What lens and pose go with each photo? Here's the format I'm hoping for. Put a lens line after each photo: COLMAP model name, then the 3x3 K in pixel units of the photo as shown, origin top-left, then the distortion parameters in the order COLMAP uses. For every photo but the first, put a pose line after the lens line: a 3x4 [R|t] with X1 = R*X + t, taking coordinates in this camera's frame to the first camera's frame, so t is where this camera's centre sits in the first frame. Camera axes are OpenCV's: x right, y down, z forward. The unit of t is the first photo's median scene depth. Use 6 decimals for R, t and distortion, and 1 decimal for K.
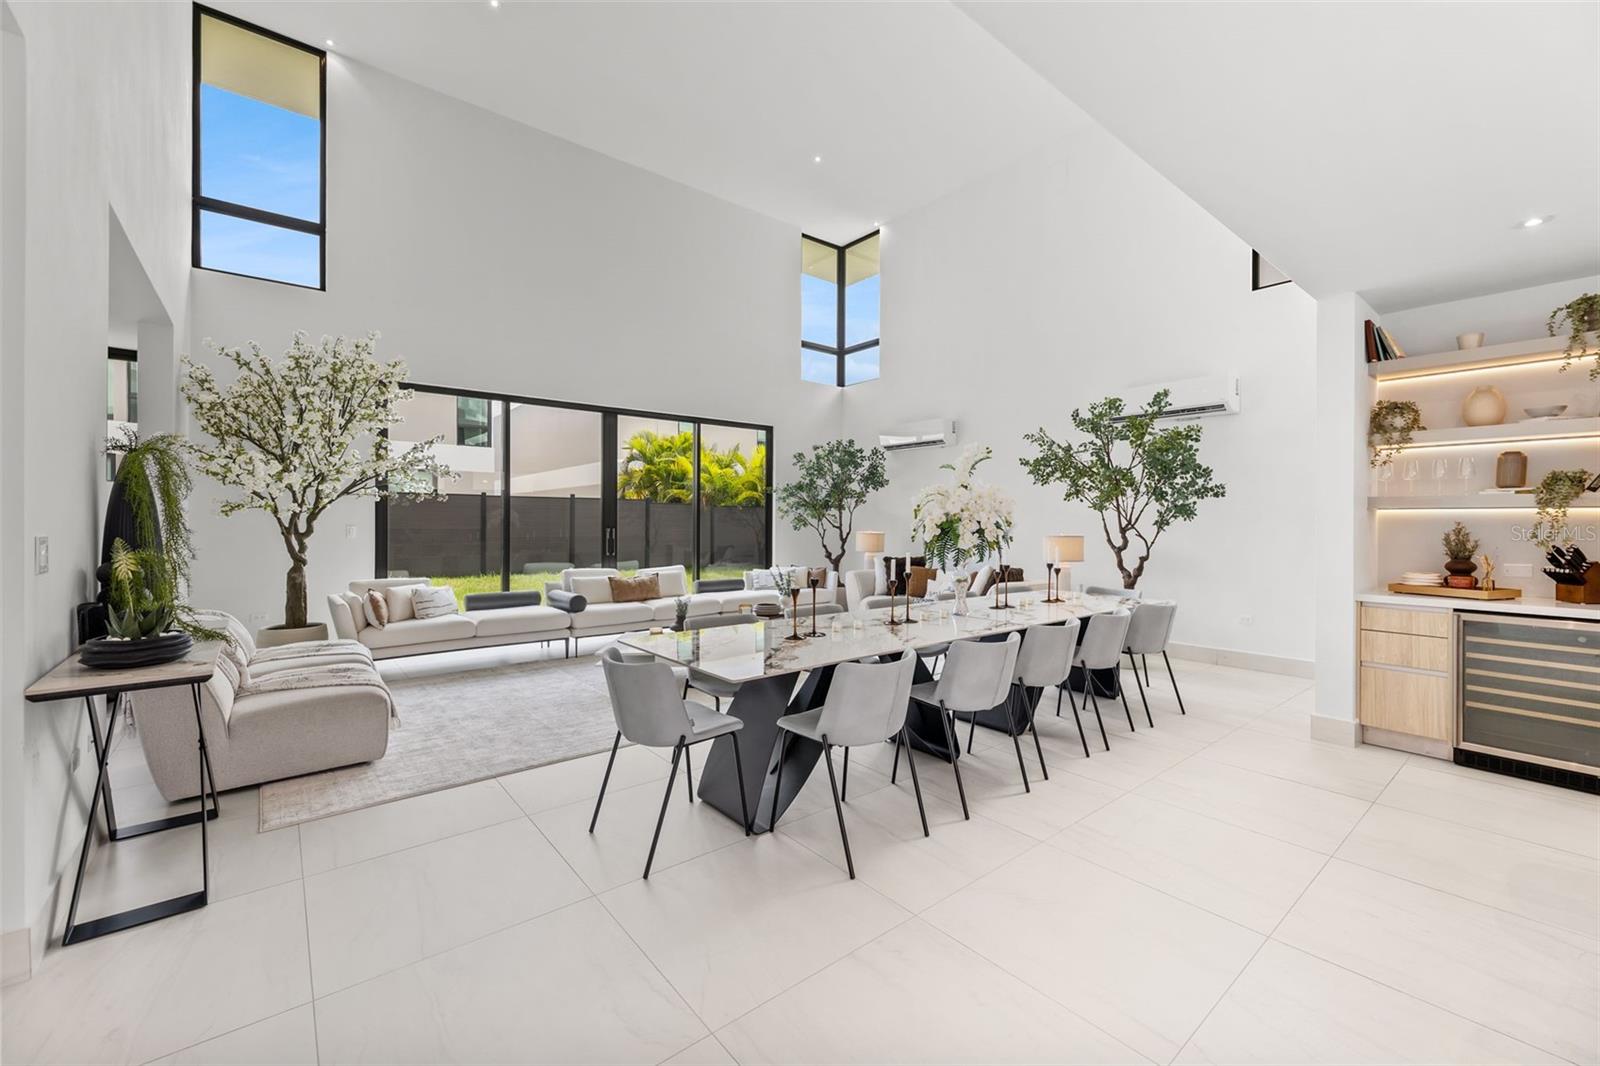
lens RADIAL K [[645.2, 0, 805.1], [0, 645.2, 519.3], [0, 0, 1]] dist [-0.001039, -0.000487]
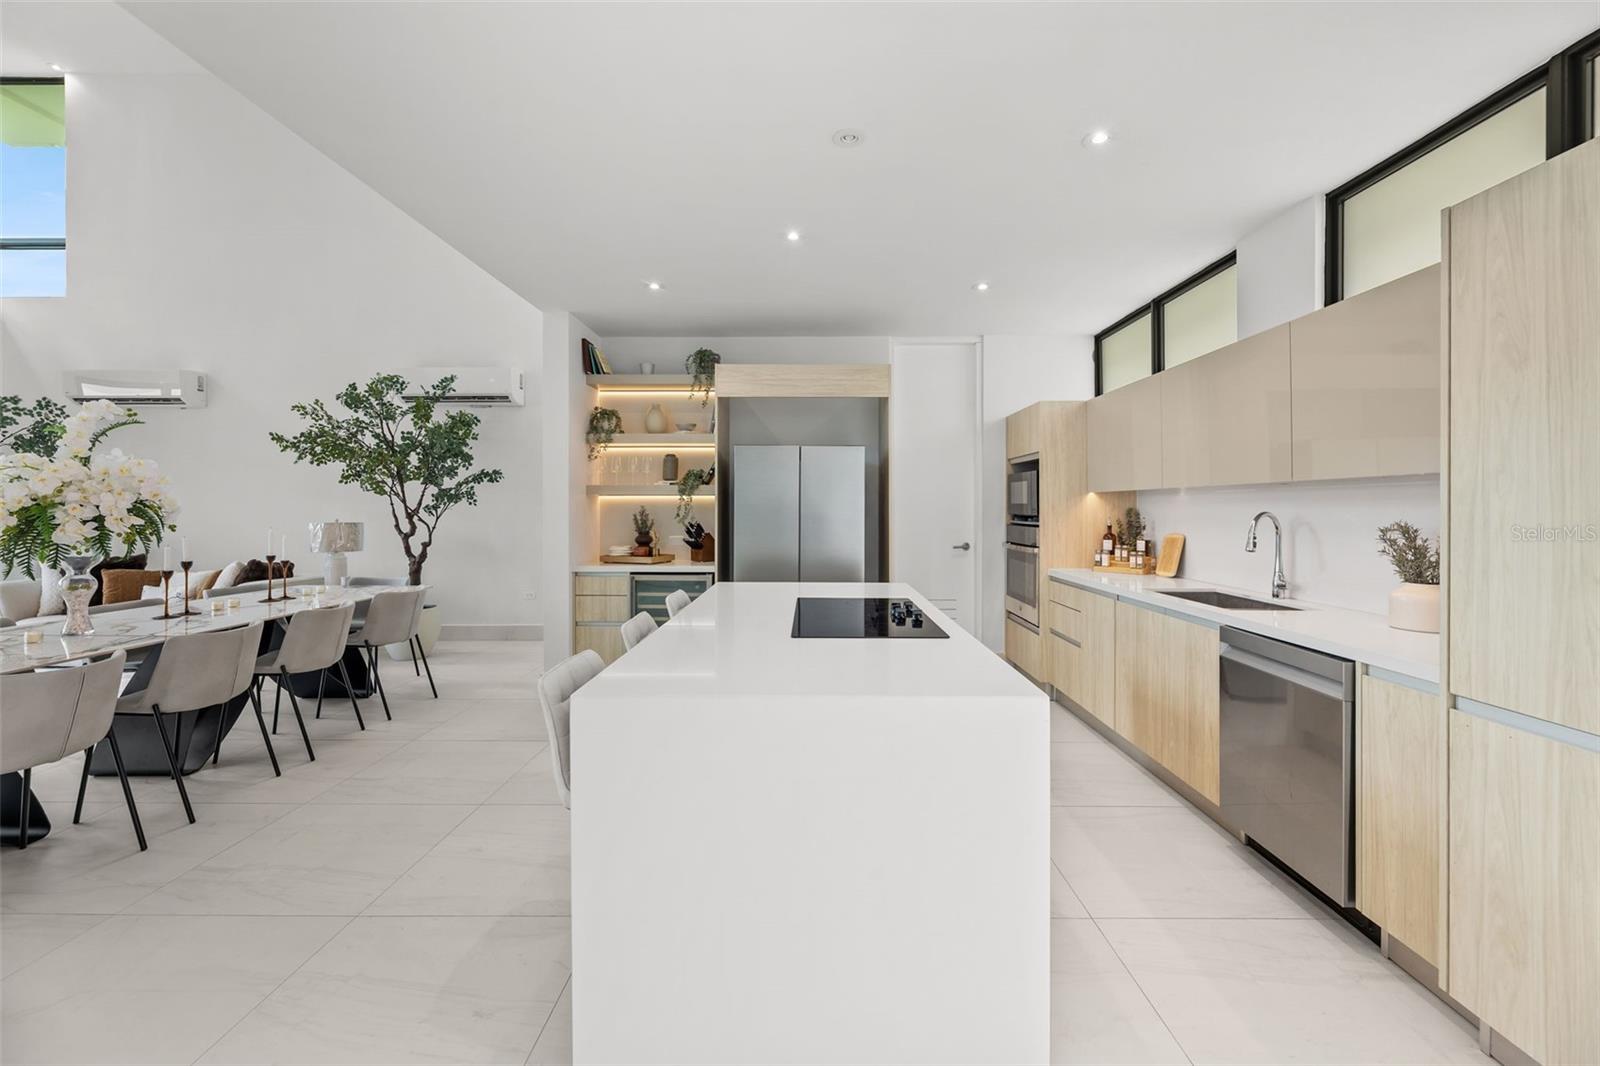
lens RADIAL K [[646.4, 0, 806.4], [0, 646.4, 514.6], [0, 0, 1]] dist [-0.001073, -0.000653]
pose [[0.636742, -0.012084, 0.770982, 0.160594], [0.000710, 0.999886, 0.015085, 0.001961], [-0.771076, -0.009057, 0.636678, -0.072667]]
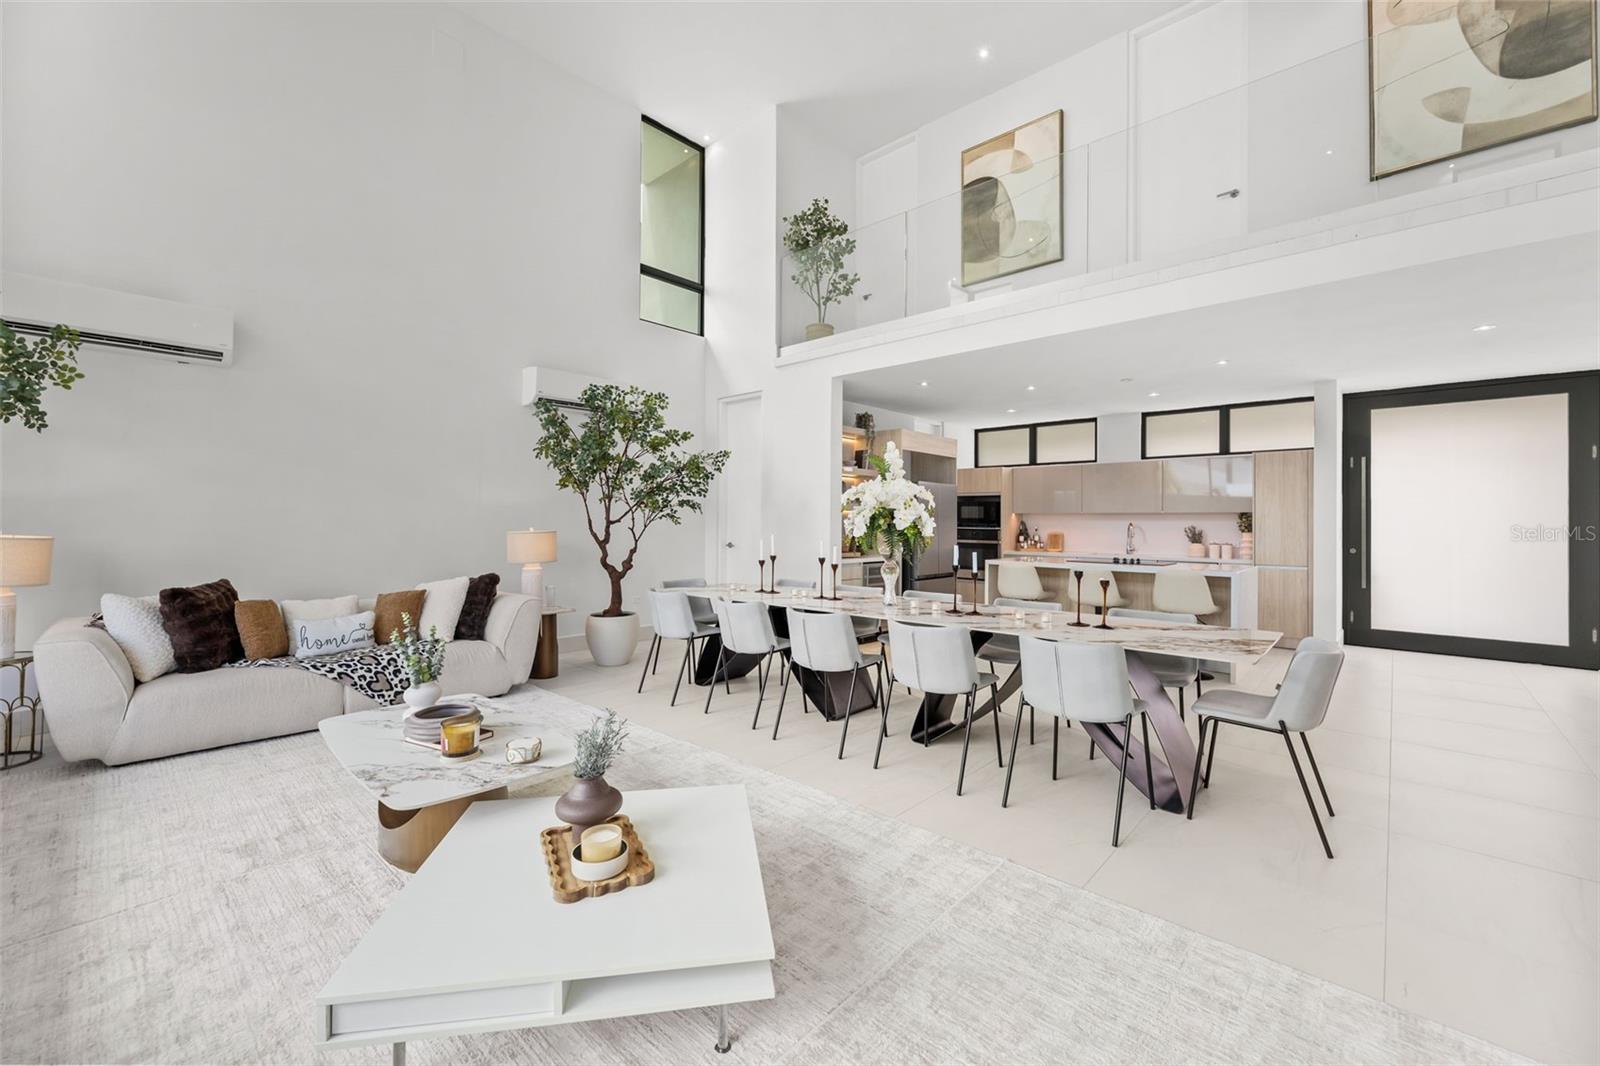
lens RADIAL K [[648.8, 0, 806.4], [0, 648.8, 517.2], [0, 0, 1]] dist [-0.001671, -0.000257]
pose [[-0.142611, 0.002459, 0.989776, -0.609113], [-0.010184, 0.999940, -0.003951, 0.009443], [-0.989726, -0.010643, -0.142577, 1.007878]]
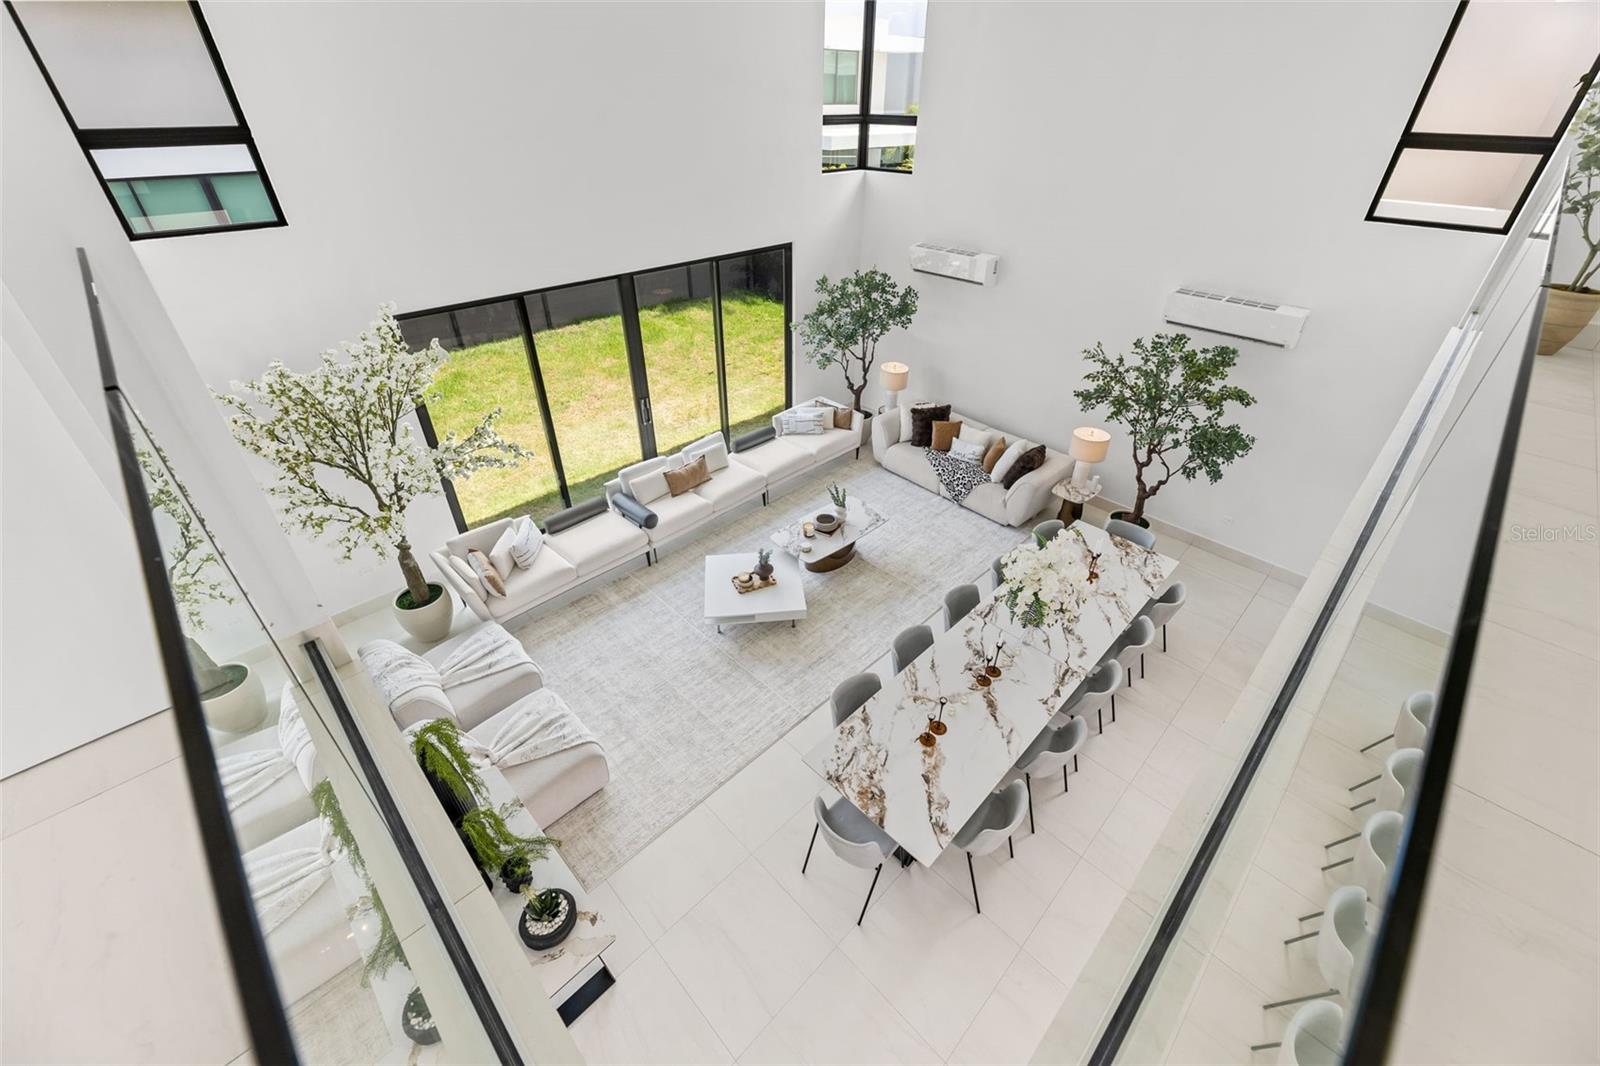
lens RADIAL K [[645.2, 0, 805.1], [0, 645.2, 519.3], [0, 0, 1]] dist [-0.001039, -0.000487]
pose [[0.995797, -0.048239, 0.077855, -0.220119], [-0.003216, 0.831115, 0.556091, -0.592347], [-0.091531, -0.554004, 0.827467, 0.095606]]
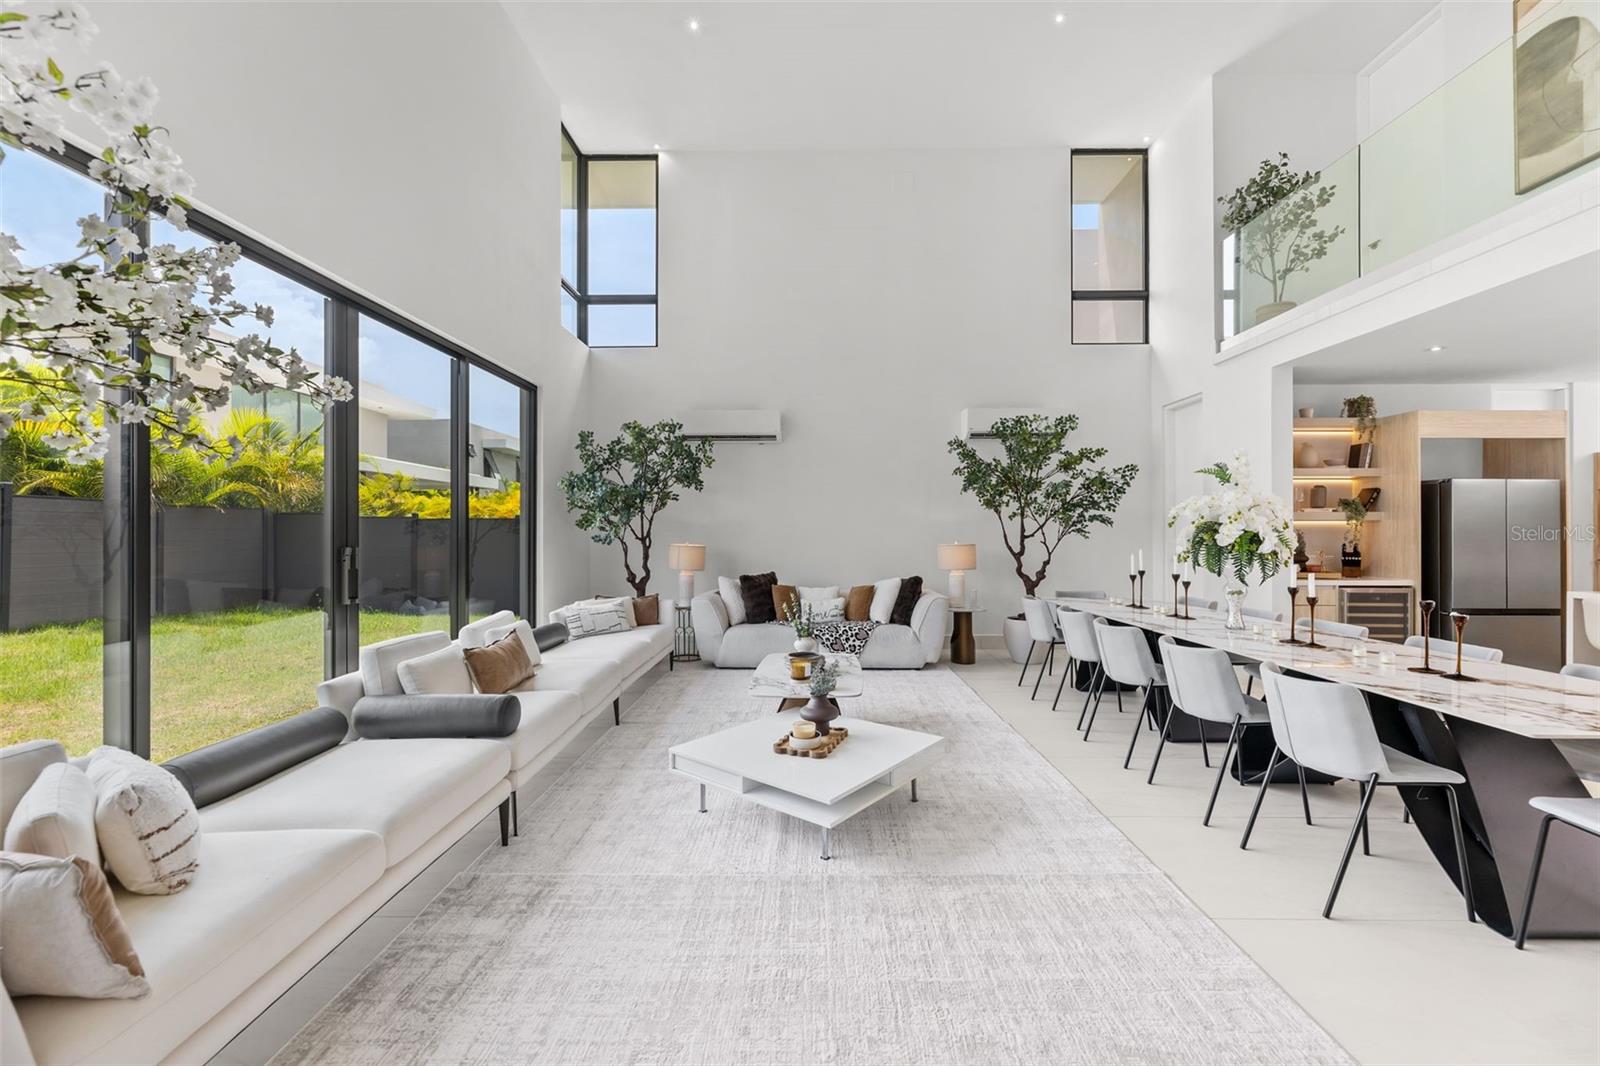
lens RADIAL K [[649.2, 0, 804.9], [0, 649.2, 532.0], [0, 0, 1]] dist [-0.001210, -0.000241]
pose [[0.645730, -0.004098, 0.763555, -0.698189], [0.000865, 0.999989, 0.004635, 0.001476], [-0.763565, -0.002332, 0.645726, 0.681532]]
